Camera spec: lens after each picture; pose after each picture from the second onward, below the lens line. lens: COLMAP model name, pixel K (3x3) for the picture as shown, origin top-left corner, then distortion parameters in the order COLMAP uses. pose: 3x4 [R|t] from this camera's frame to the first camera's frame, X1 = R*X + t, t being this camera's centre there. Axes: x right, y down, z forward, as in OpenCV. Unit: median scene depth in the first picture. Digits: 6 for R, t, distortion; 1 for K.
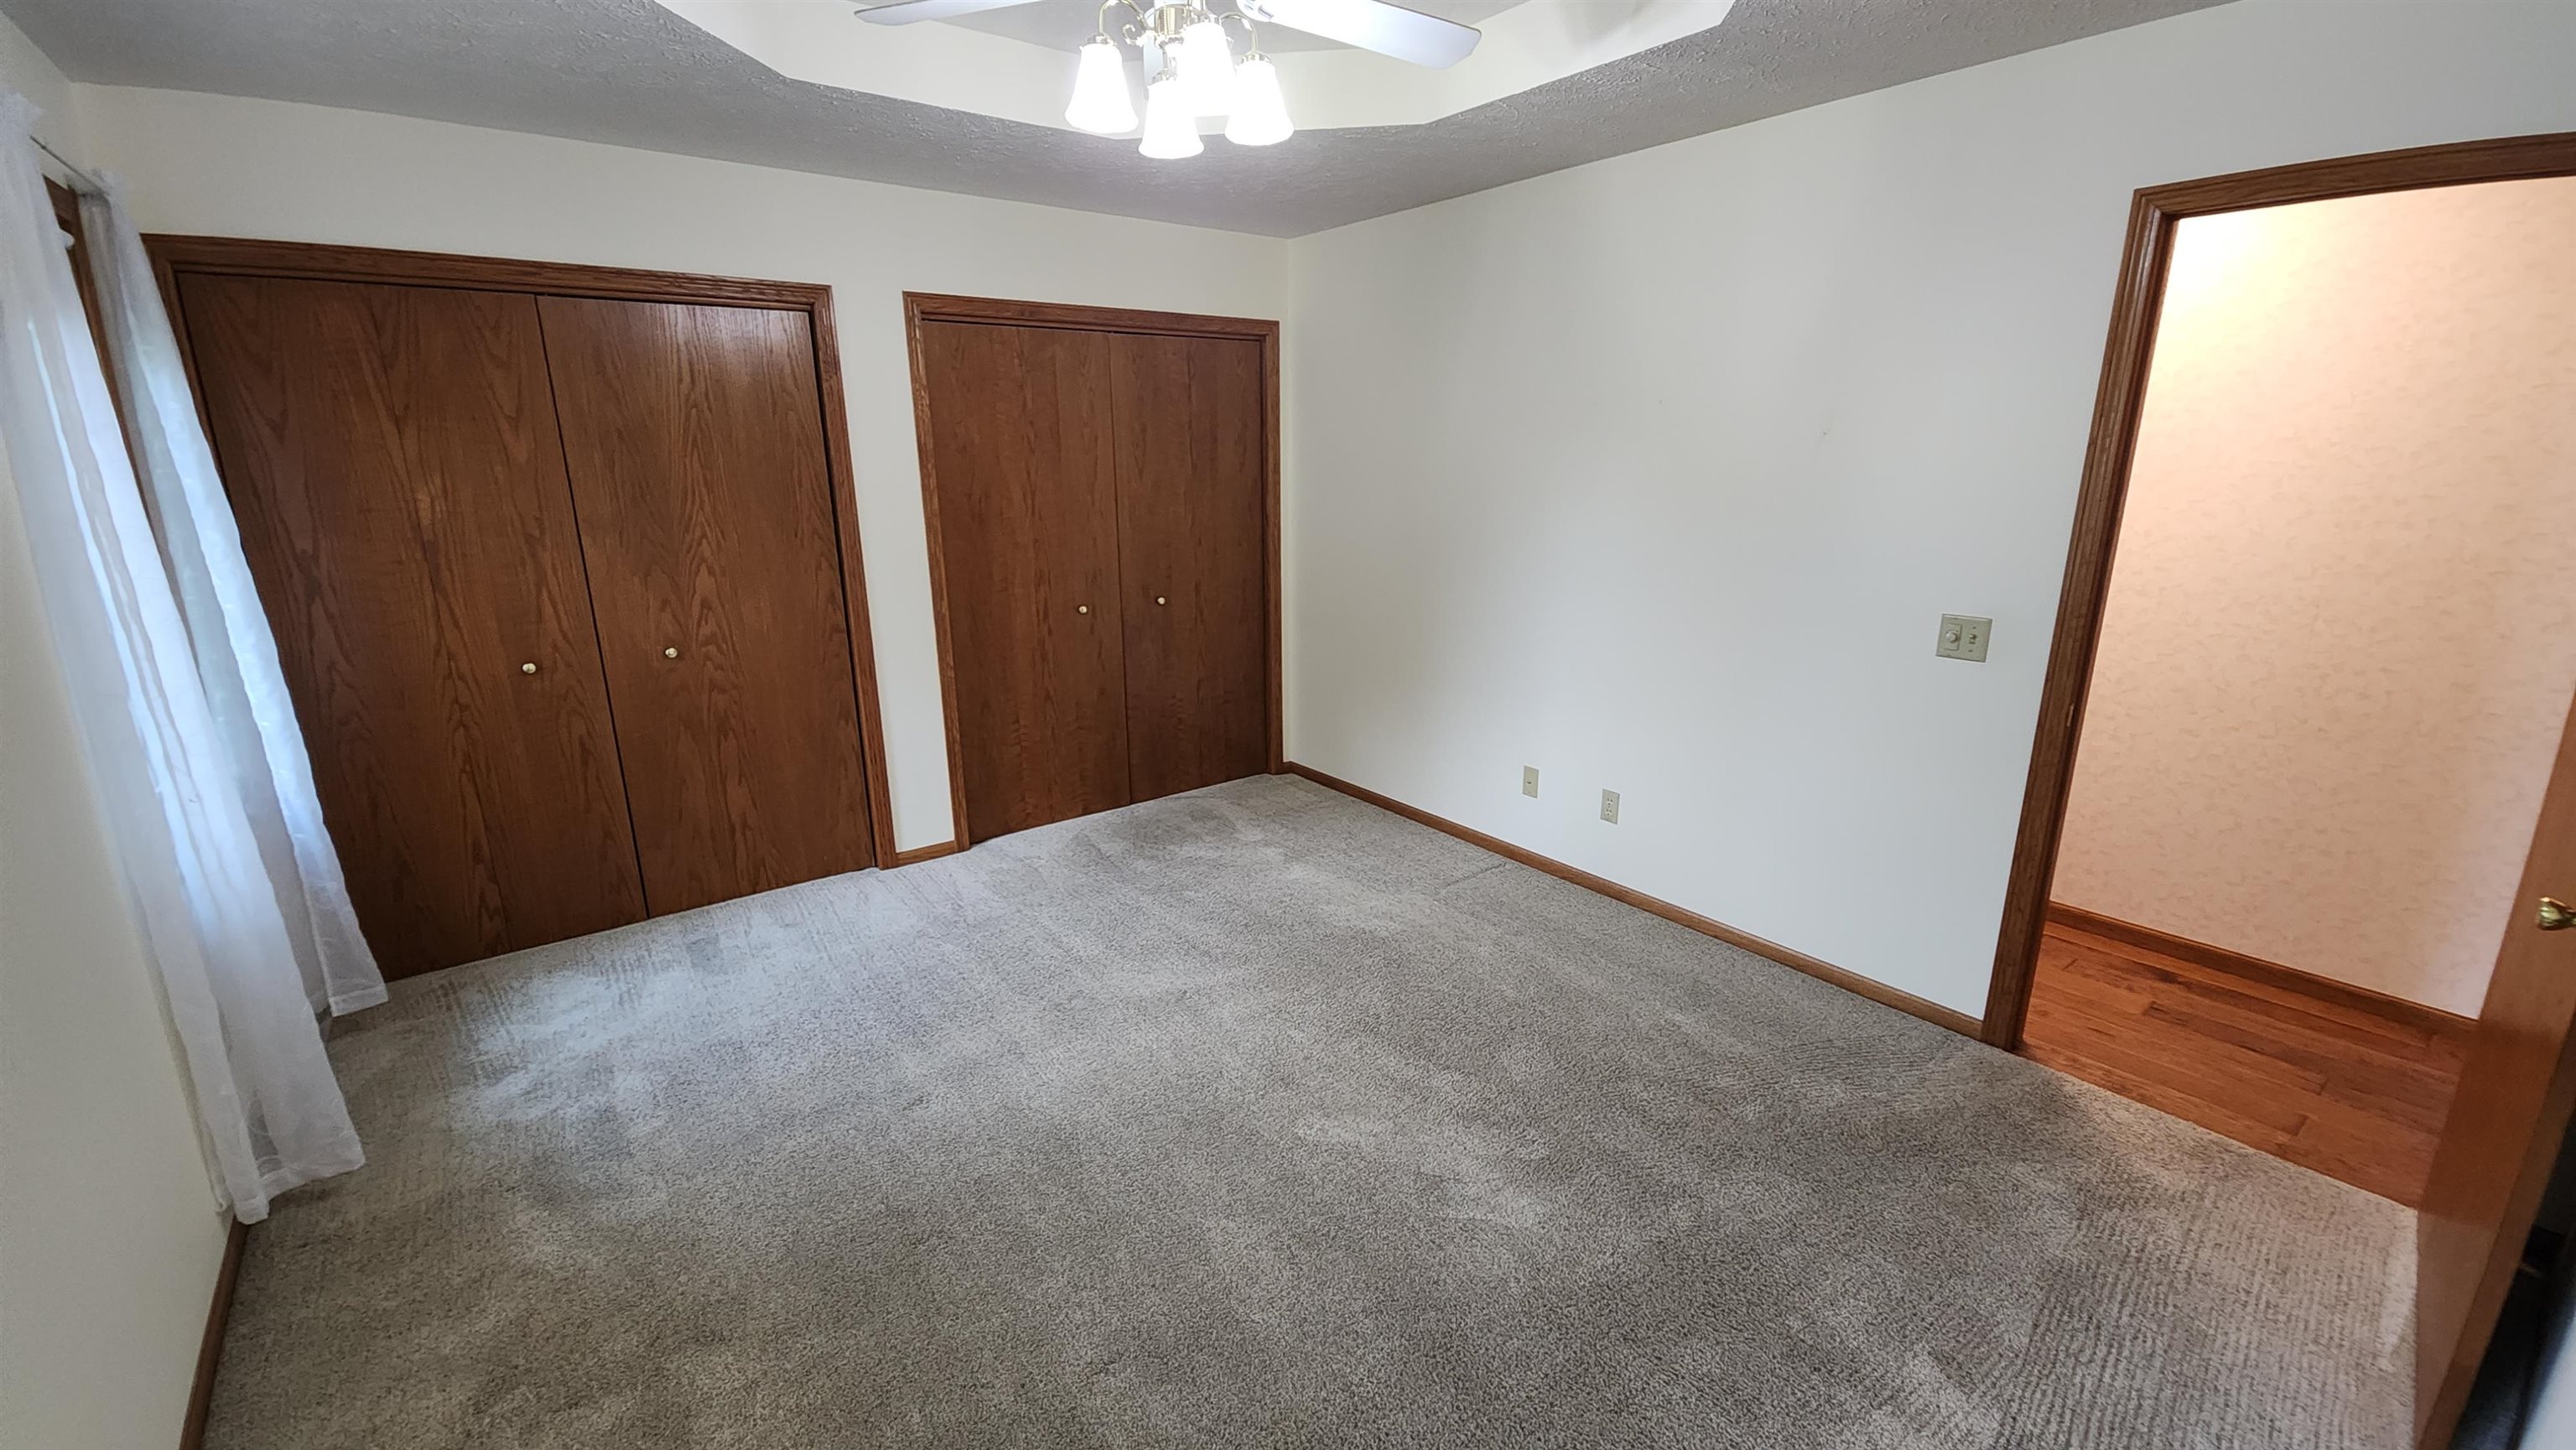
lens RADIAL K [[1046.7, 0, 1283.0], [0, 1046.7, 717.3], [0, 0, 1]] dist [0.016695, -0.000110]
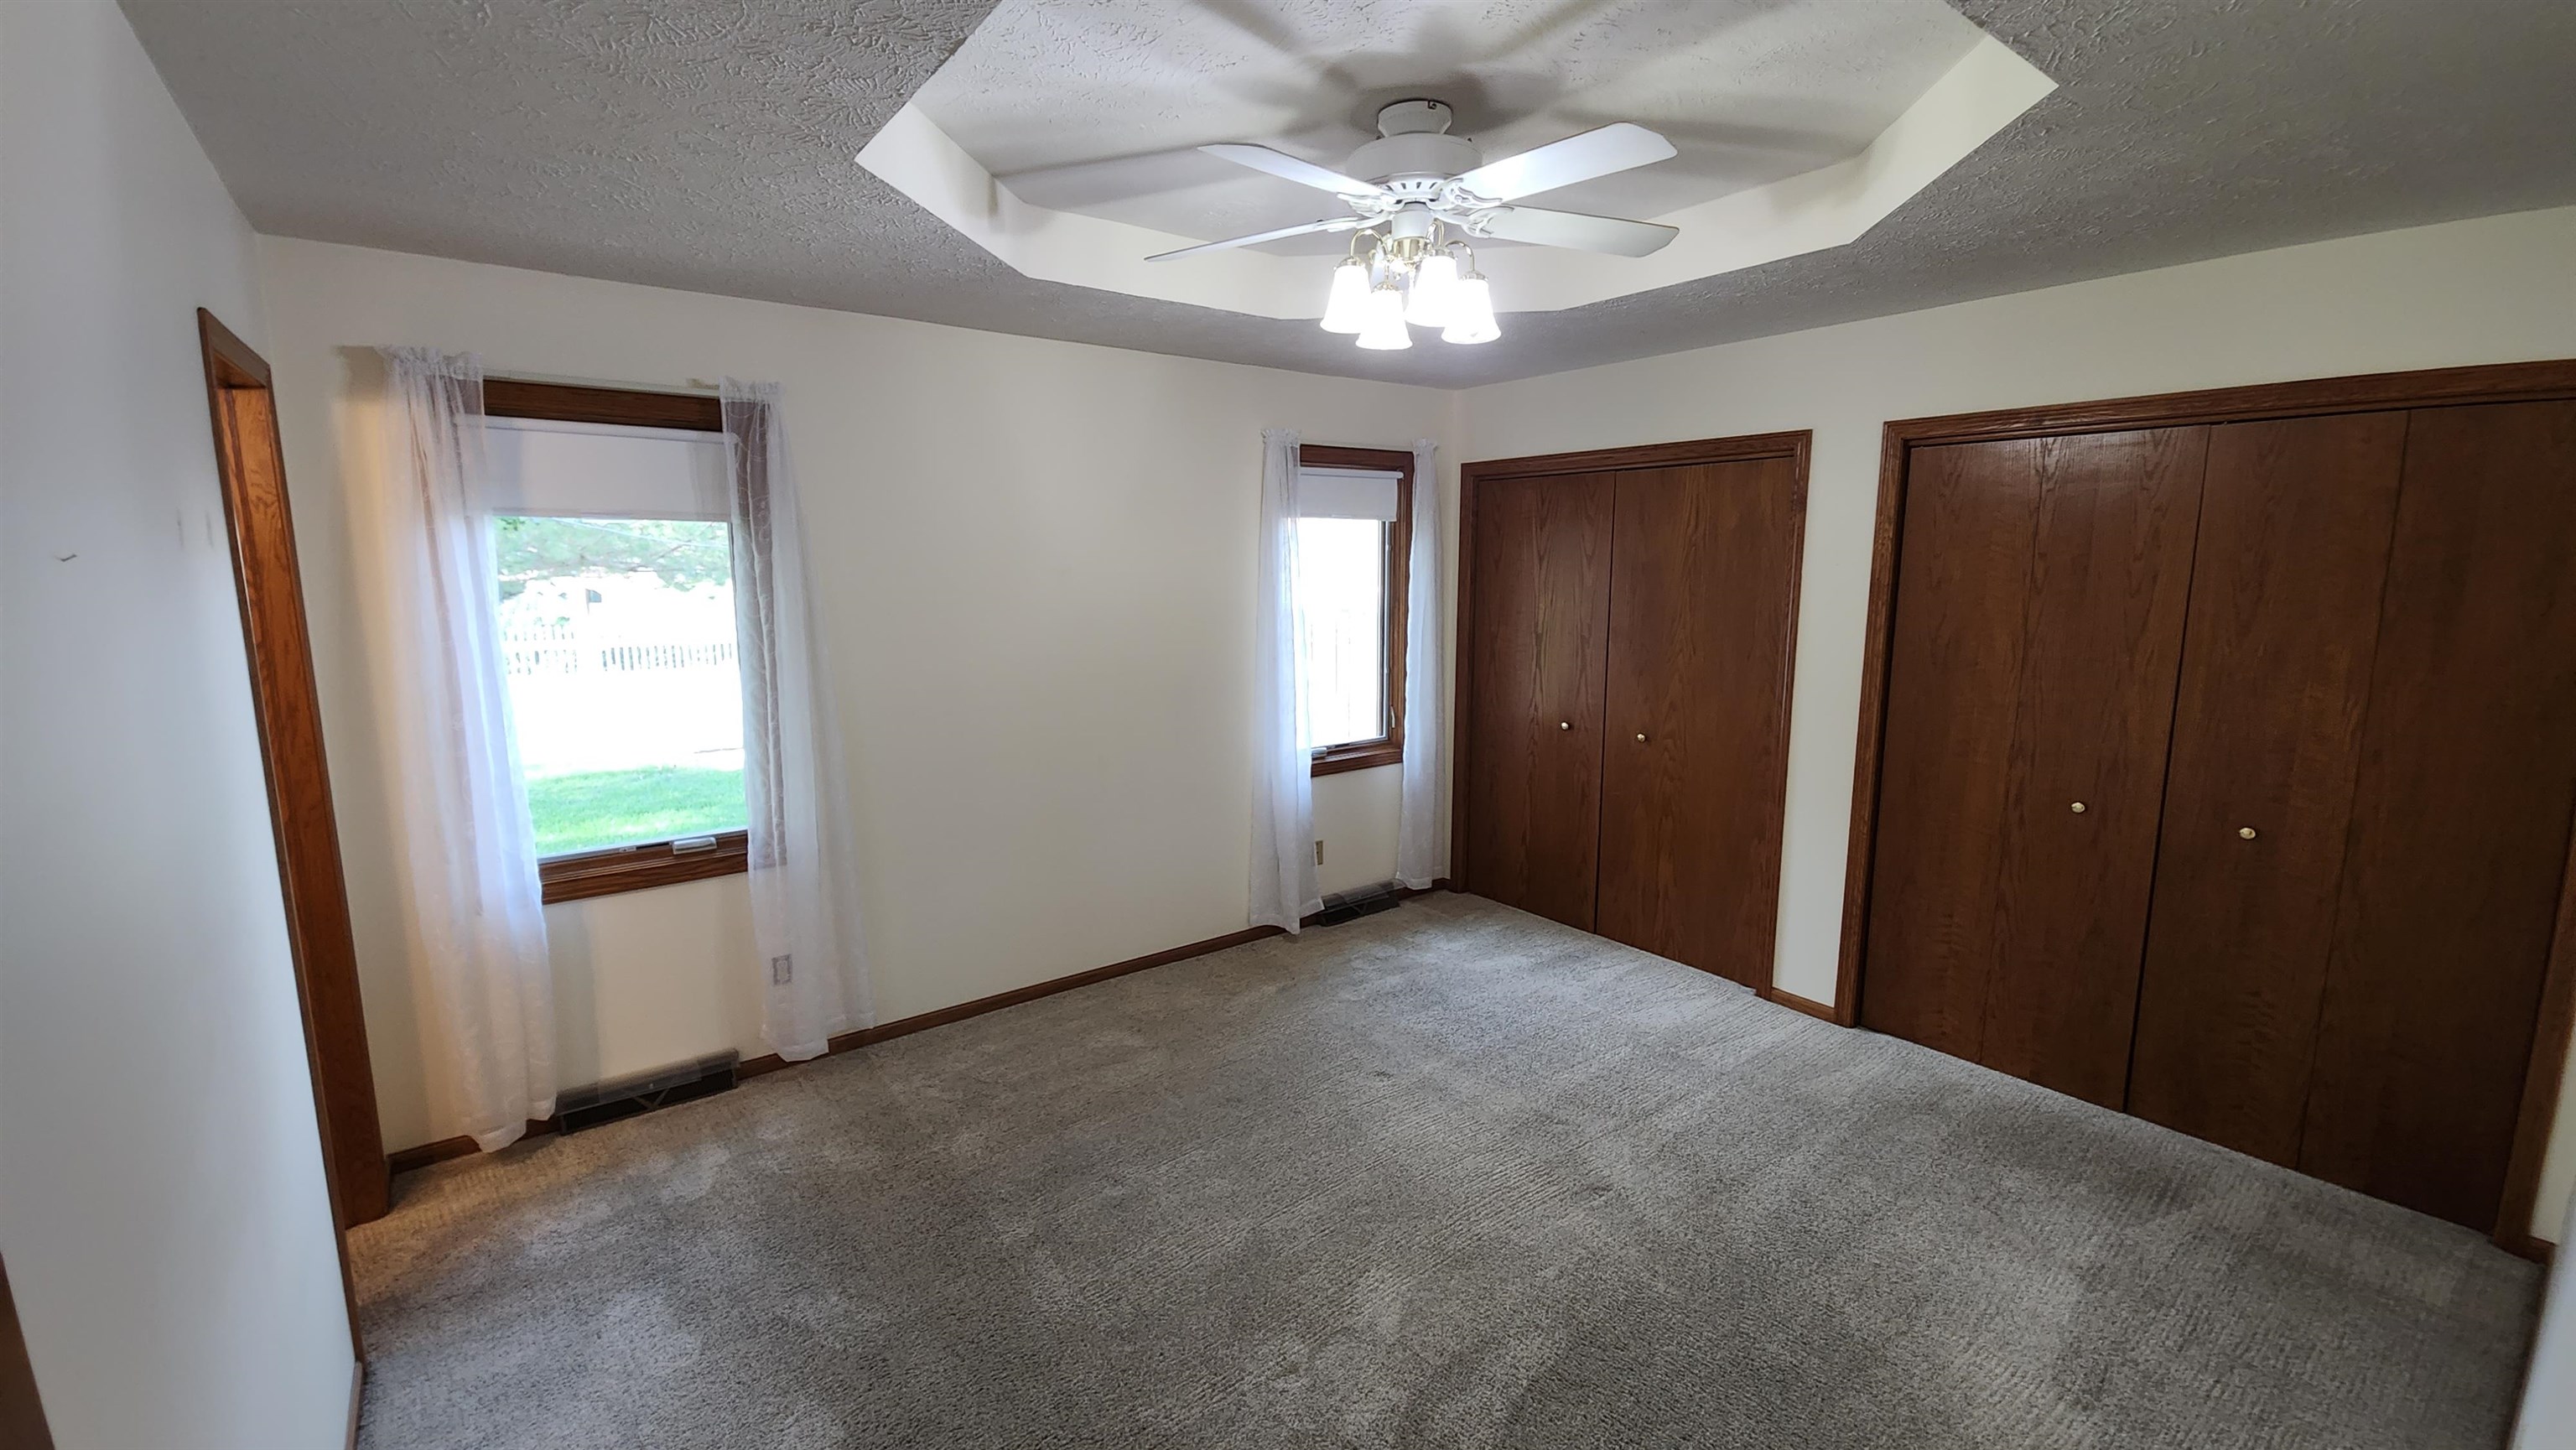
lens RADIAL K [[1043.4, 0, 1282.9], [0, 1043.4, 720.3], [0, 0, 1]] dist [0.014857, -0.009010]
pose [[0.000414, 0.160655, -0.987011, 0.605176], [-0.256500, 0.954006, 0.155175, -0.155011], [0.966544, 0.253104, 0.041603, 0.501043]]
